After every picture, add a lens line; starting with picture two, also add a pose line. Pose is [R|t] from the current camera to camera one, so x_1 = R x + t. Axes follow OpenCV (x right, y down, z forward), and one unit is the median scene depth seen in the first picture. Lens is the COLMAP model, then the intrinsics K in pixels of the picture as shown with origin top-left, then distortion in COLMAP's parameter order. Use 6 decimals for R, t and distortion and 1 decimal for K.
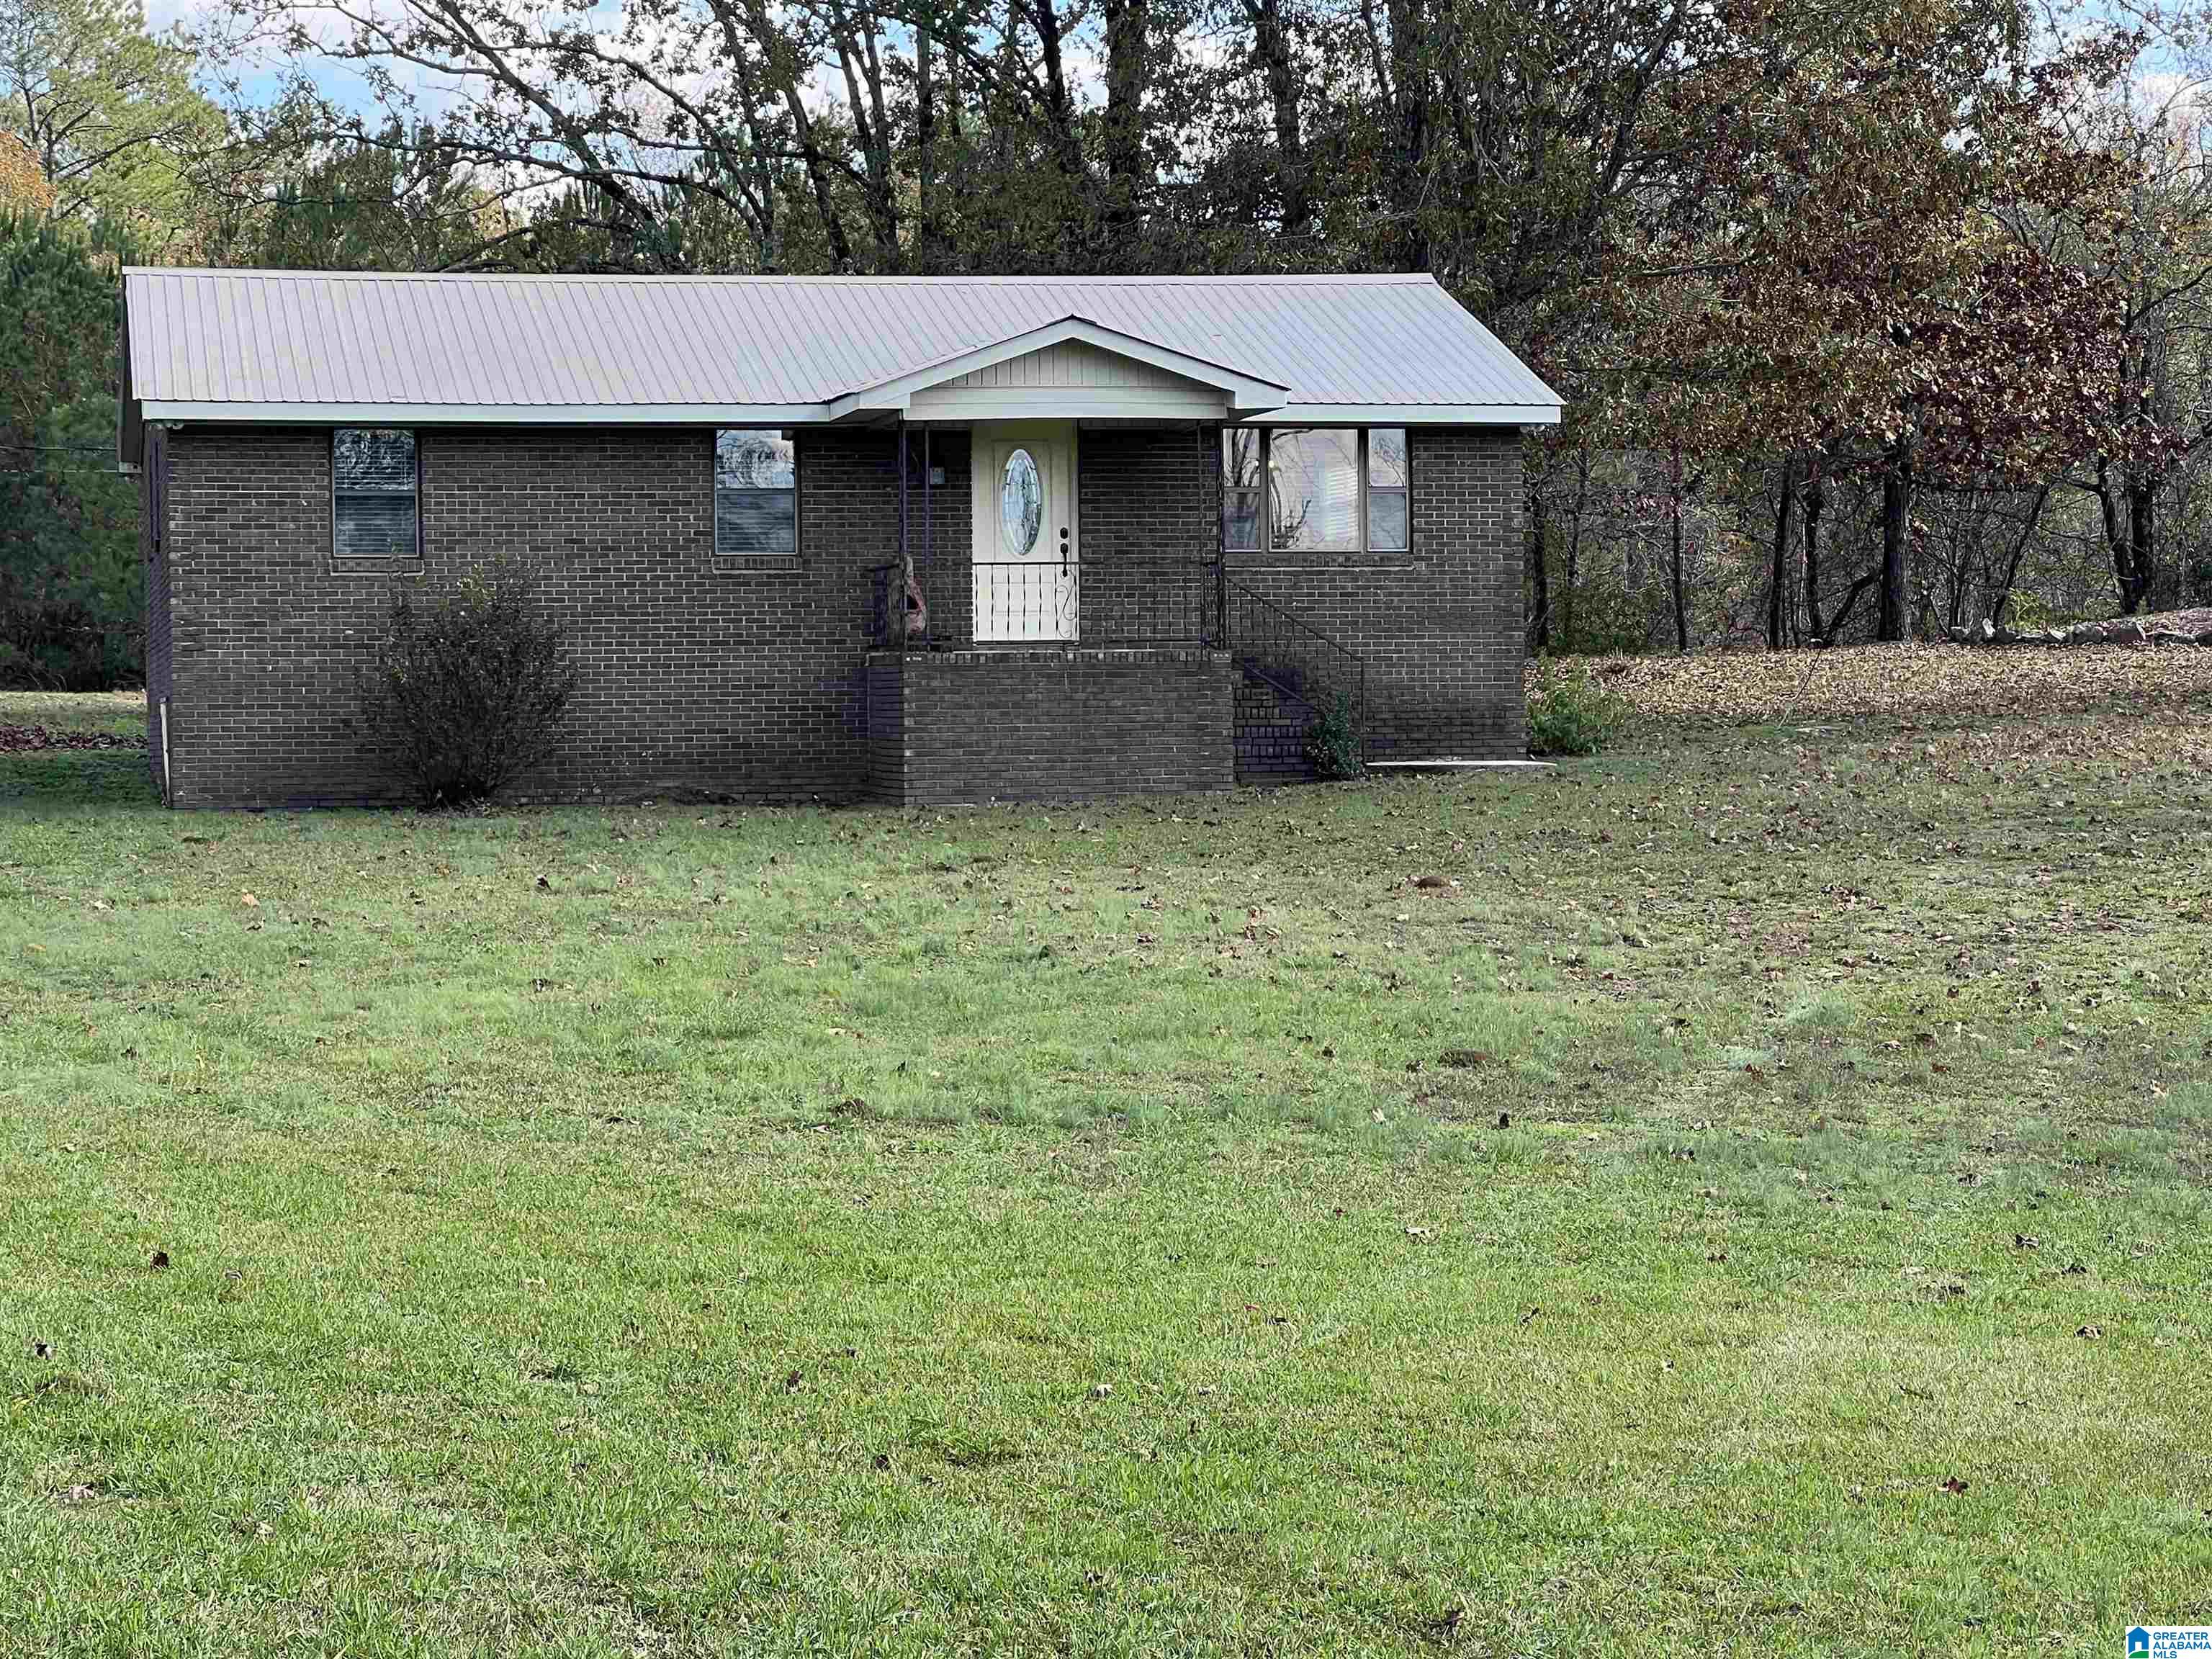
lens RADIAL K [[5285.0, 0, 1106.5], [0, 5285.0, 835.2], [0, 0, 1]] dist [0.380567, 0.000000]
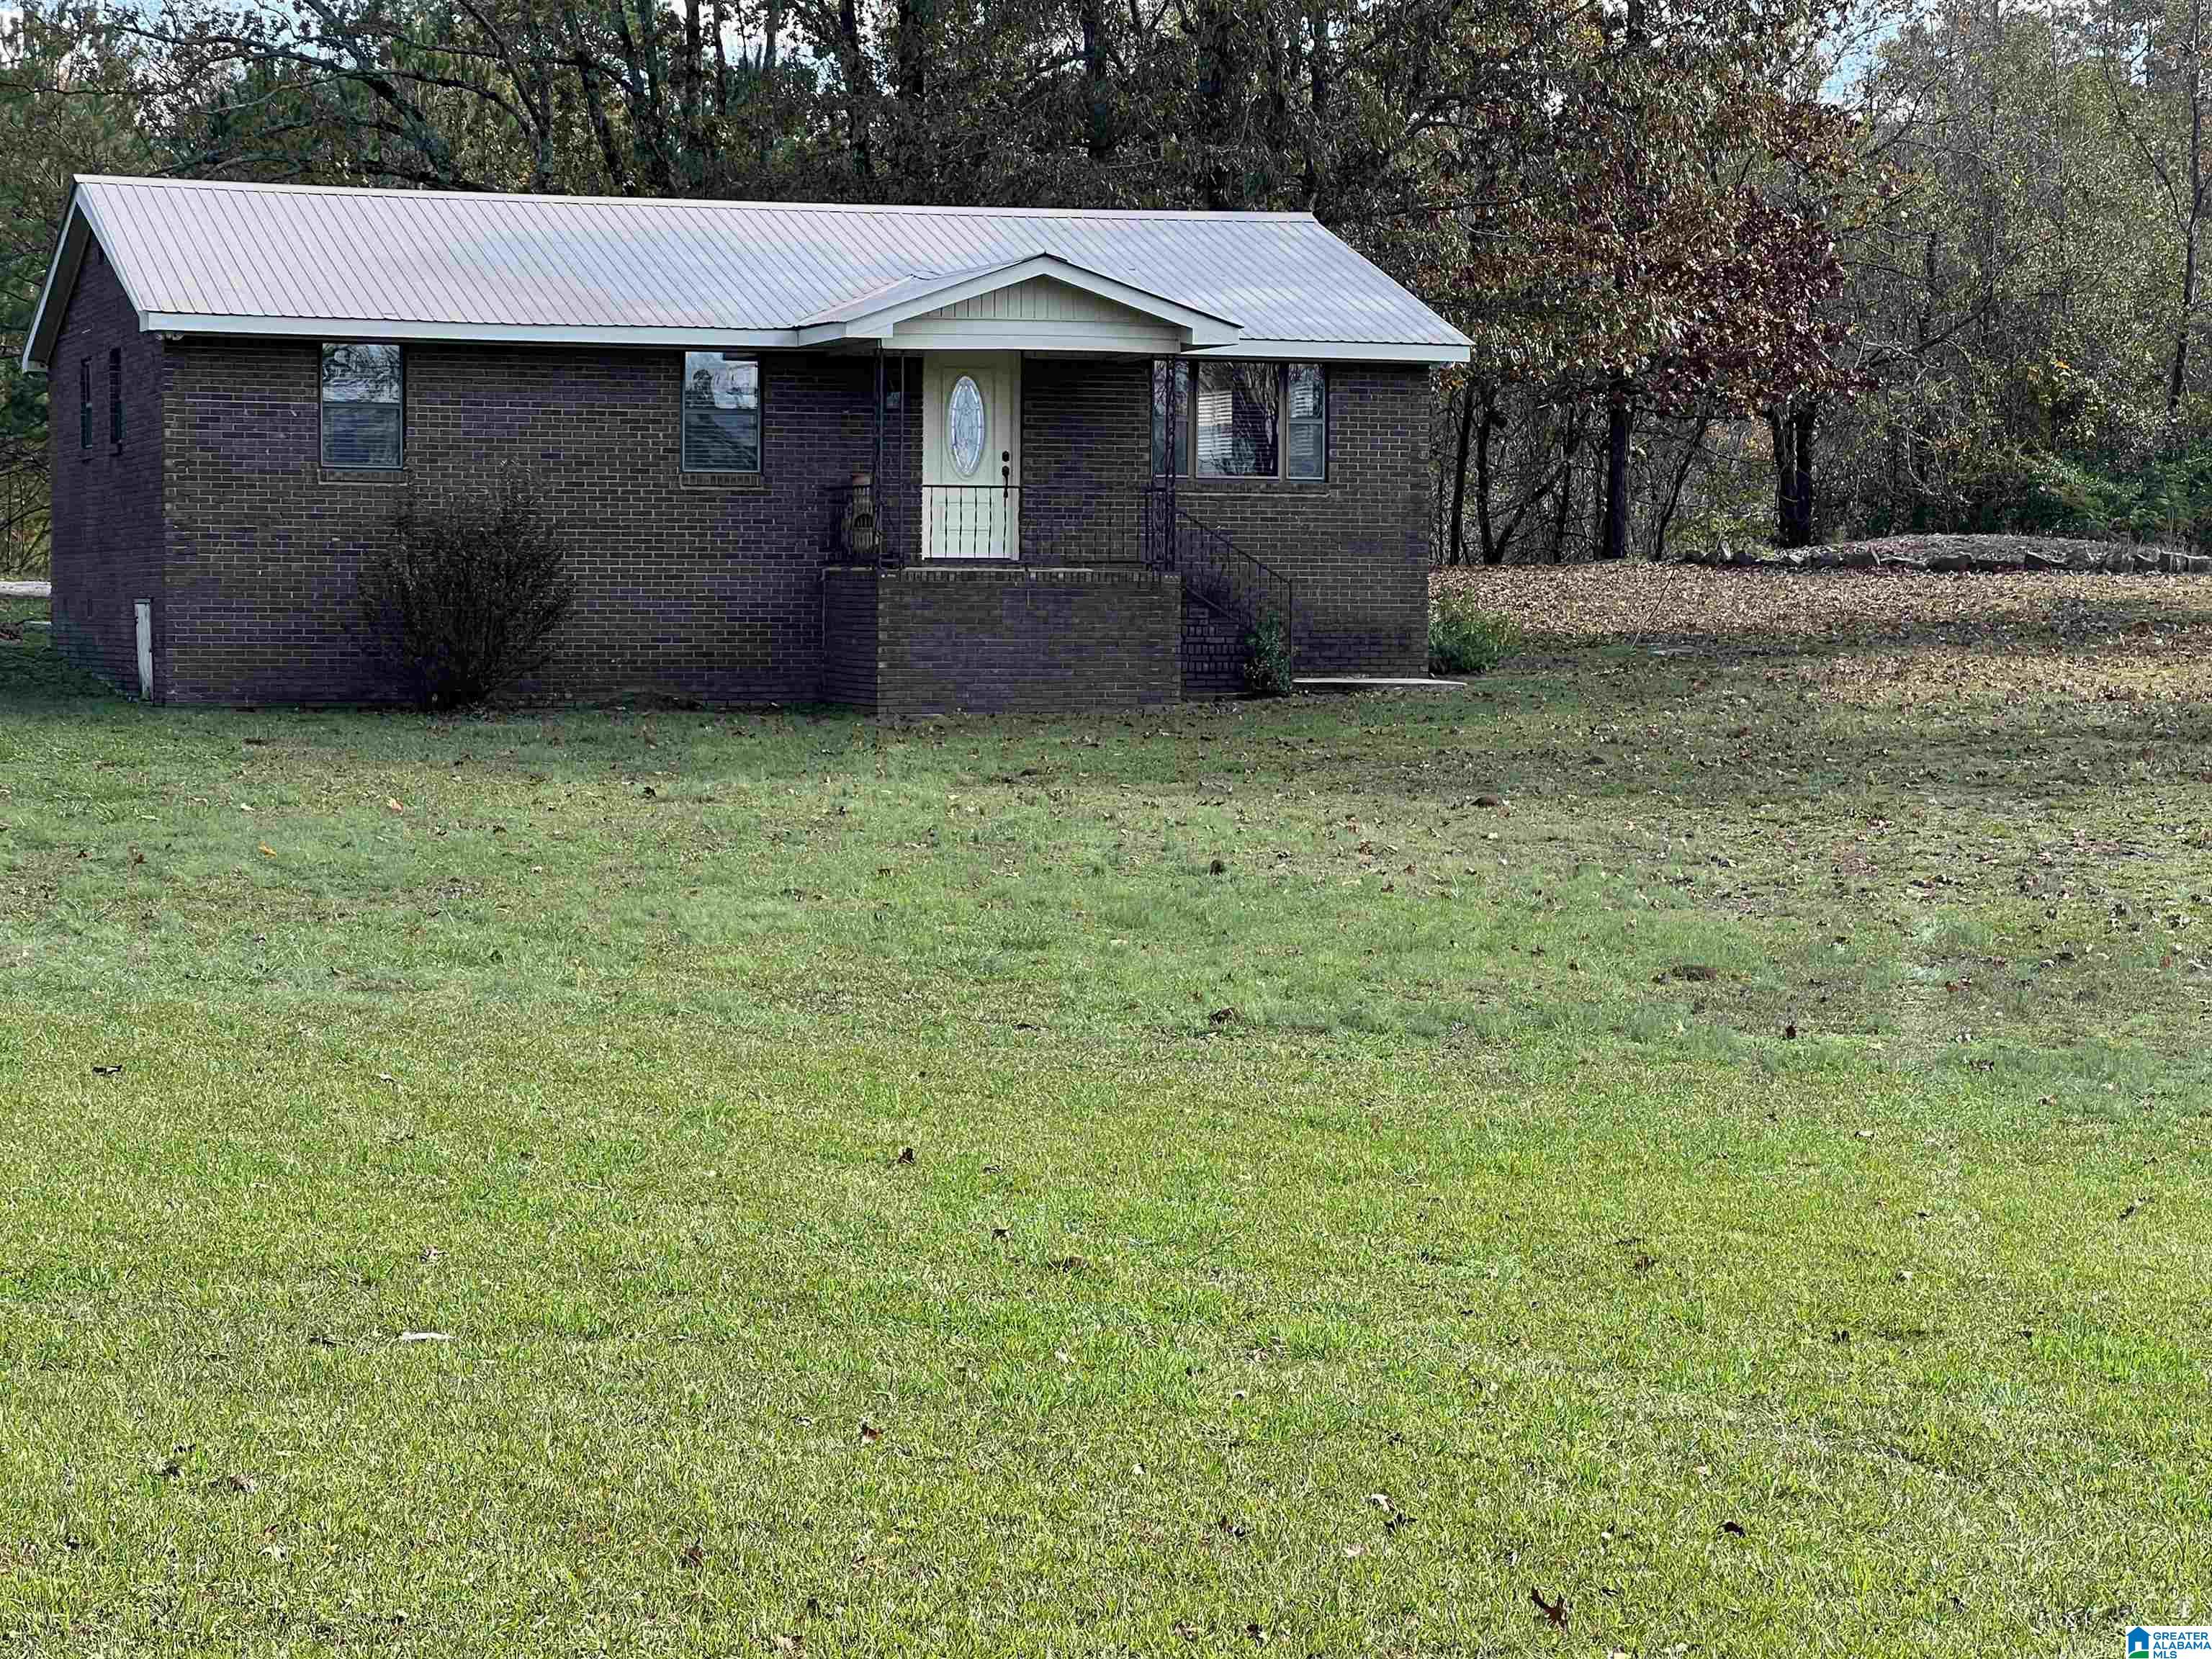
lens RADIAL K [[5285.0, 0, 1105.0], [0, 5285.0, 826.9], [0, 0, 1]] dist [0.380567, 0.000000]
pose [[0.992848, 0.011702, 0.118809, -0.114493], [-0.014303, 0.999676, 0.021064, -0.005994], [-0.118524, -0.022613, 0.992694, -0.050871]]
